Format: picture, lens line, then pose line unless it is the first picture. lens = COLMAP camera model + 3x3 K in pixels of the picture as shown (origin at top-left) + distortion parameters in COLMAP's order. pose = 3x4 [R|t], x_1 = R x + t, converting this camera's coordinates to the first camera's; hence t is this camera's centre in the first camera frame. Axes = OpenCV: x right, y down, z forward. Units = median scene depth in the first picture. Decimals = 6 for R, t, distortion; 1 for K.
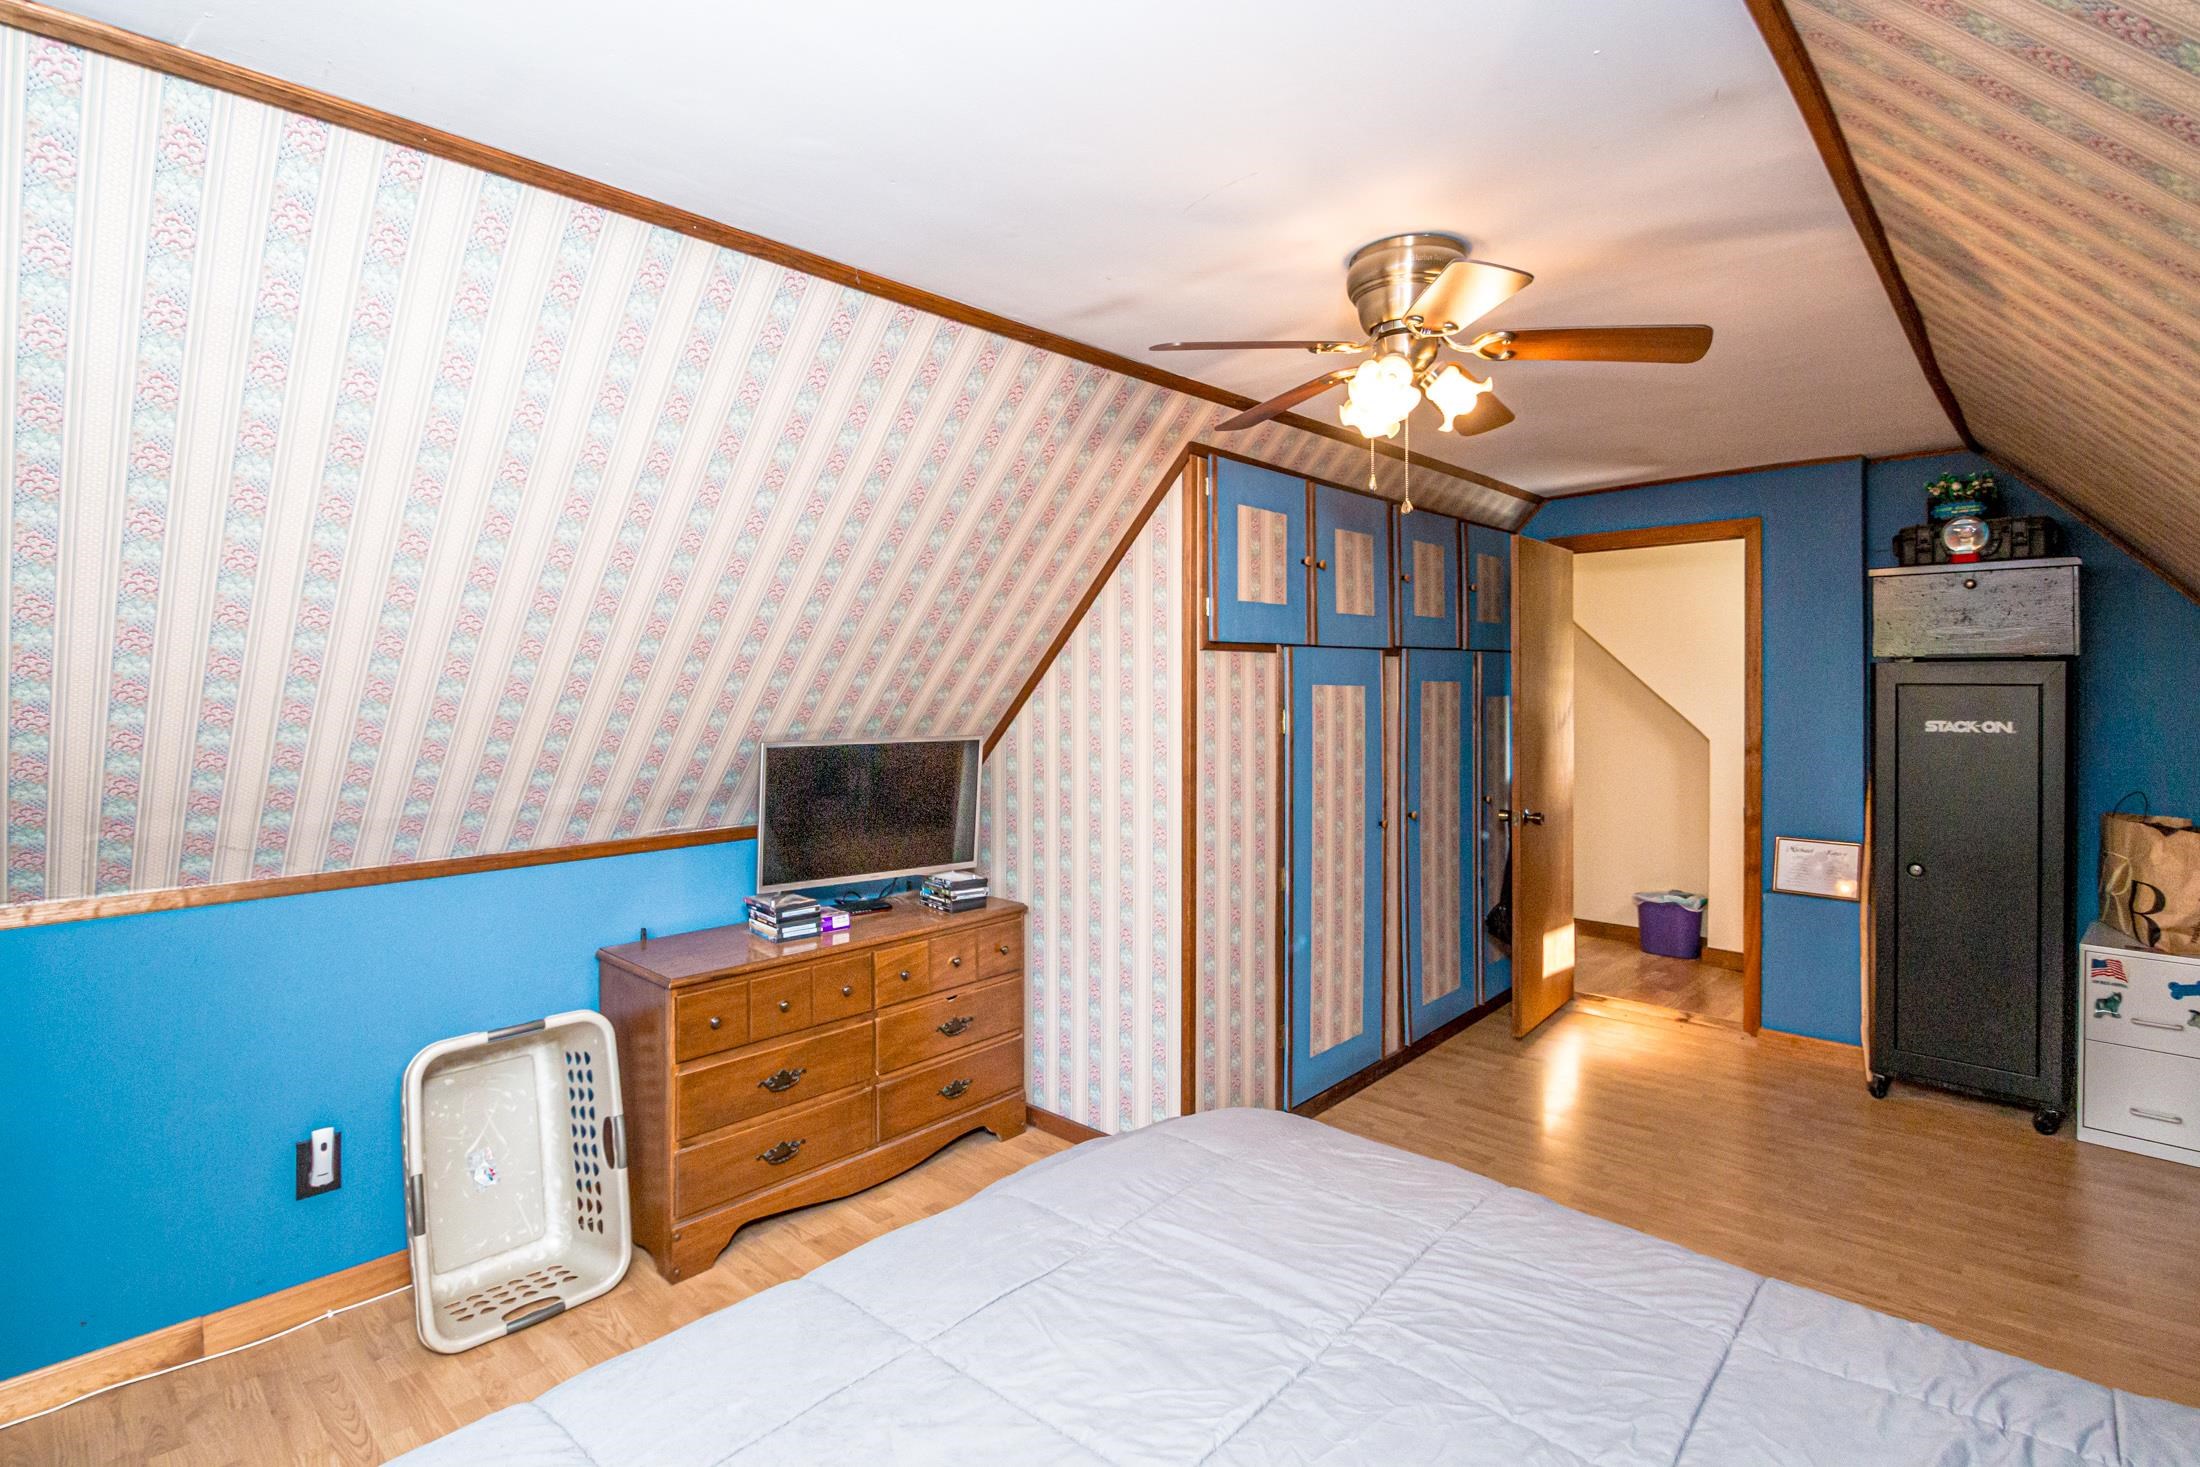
lens RADIAL K [[1057.5, 0, 1105.7], [0, 1057.5, 687.6], [0, 0, 1]] dist [0.000090, -0.012961]
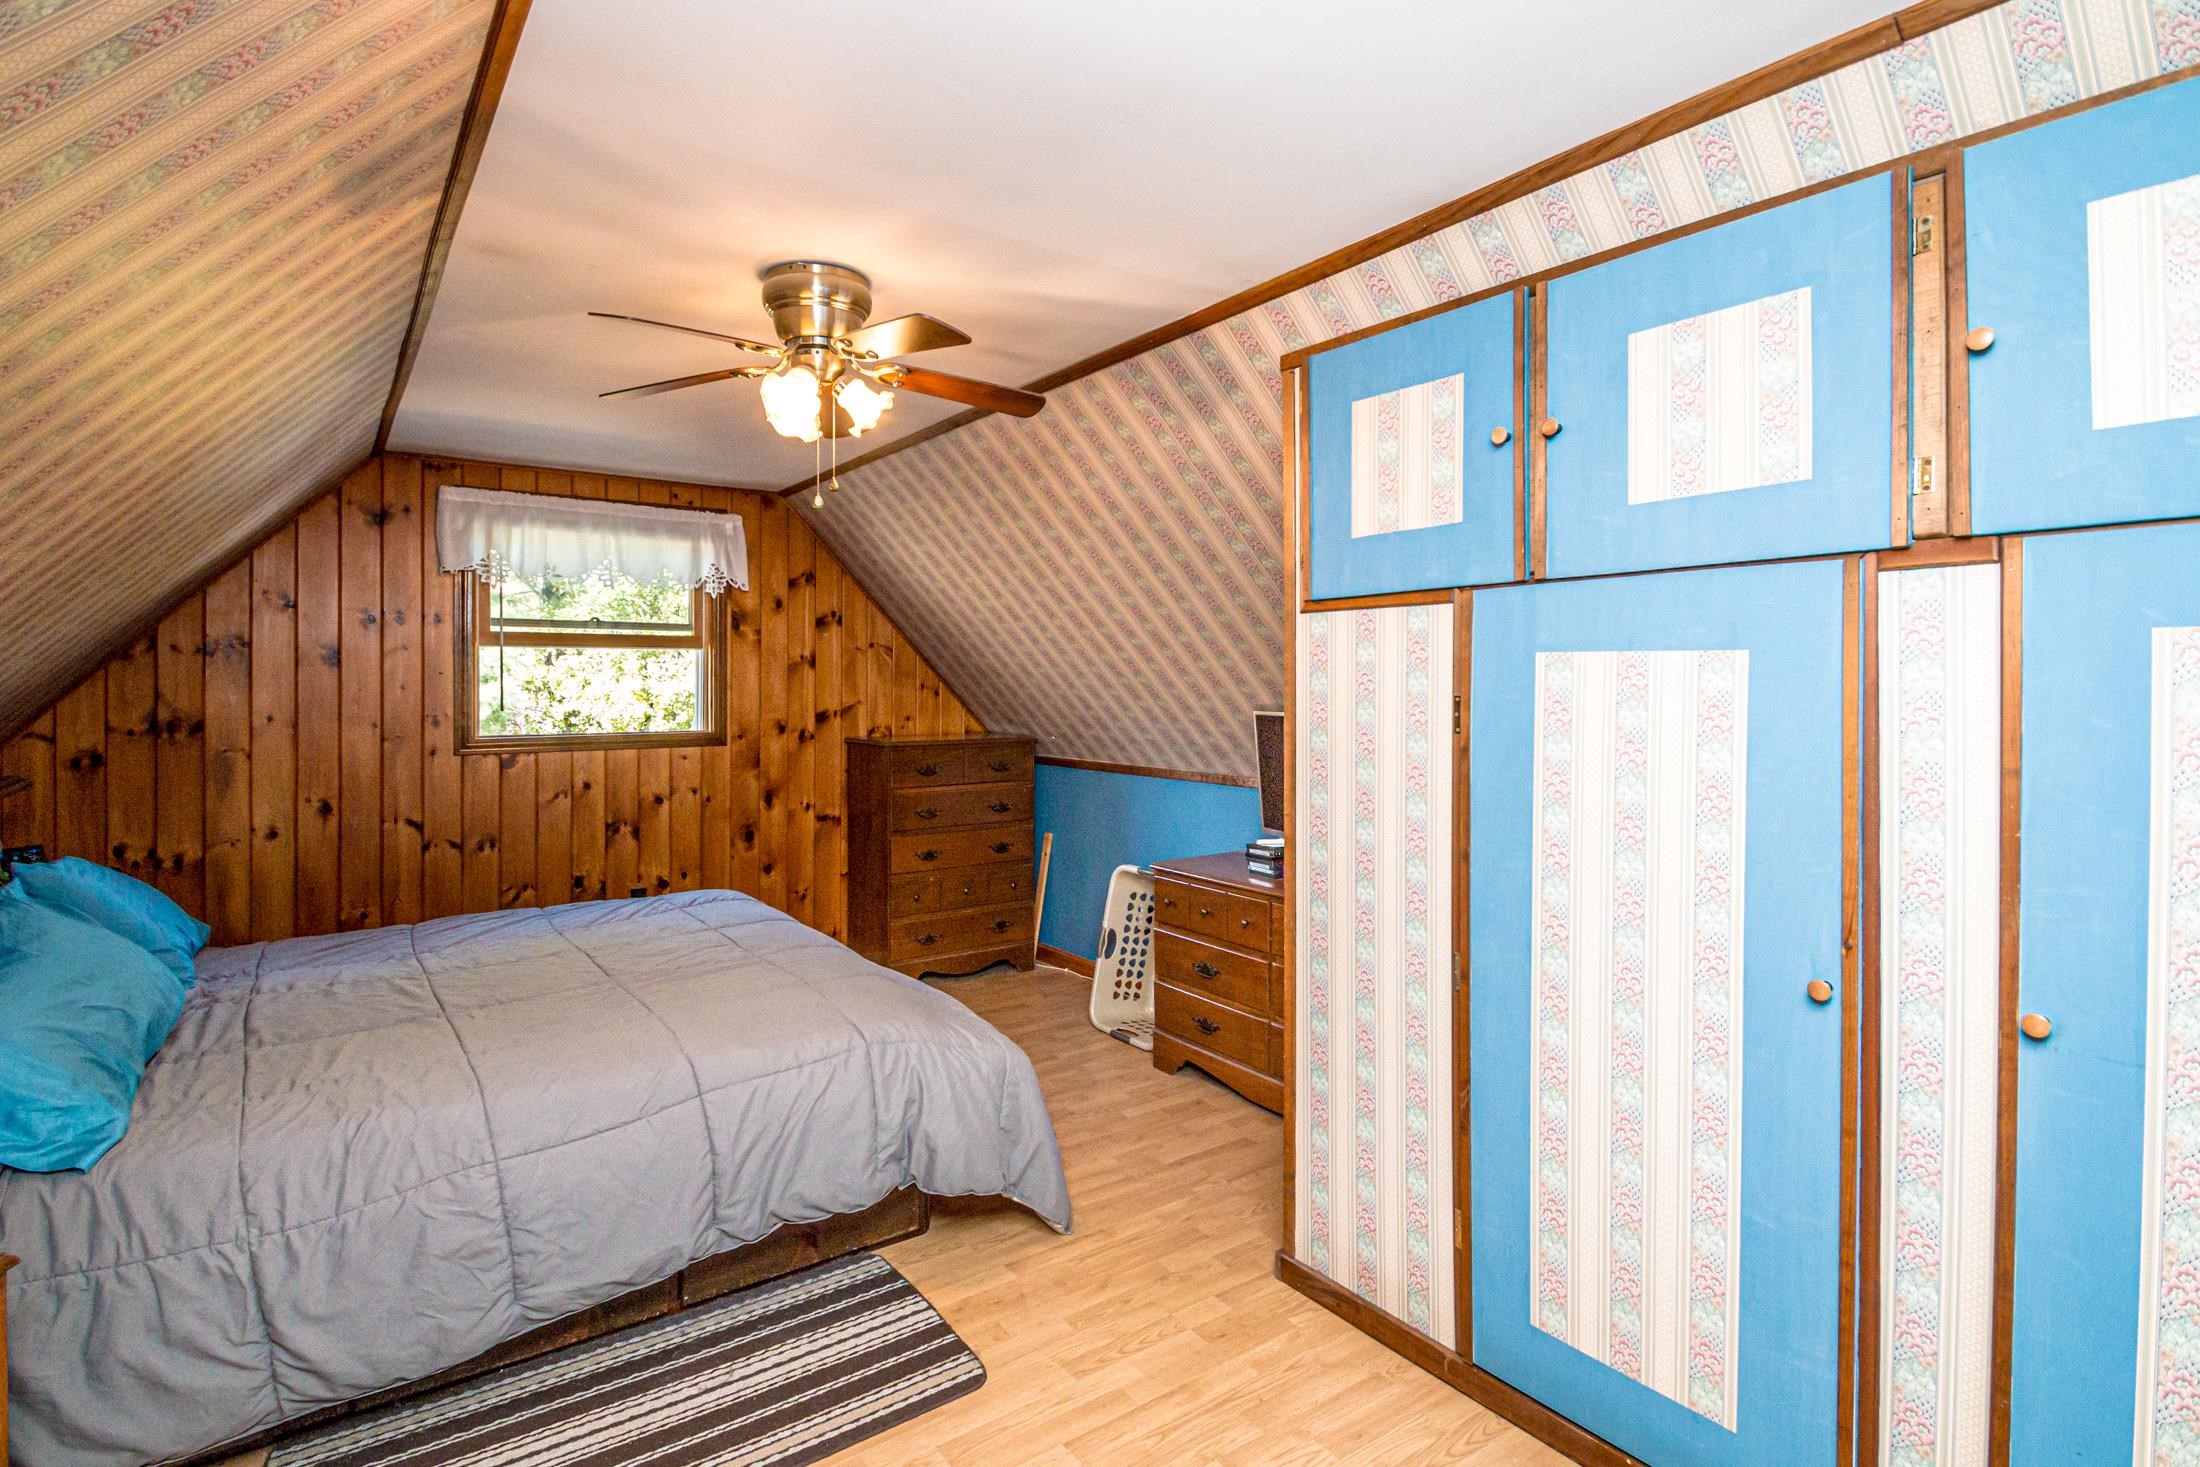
lens RADIAL K [[1057.5, 0, 1105.7], [0, 1057.5, 687.6], [0, 0, 1]] dist [0.000090, -0.012961]
pose [[-0.193259, 0.005460, -0.981132, 0.824077], [-0.004454, 0.999969, 0.006442, 0.013961], [0.981138, 0.005615, -0.193229, 0.937330]]
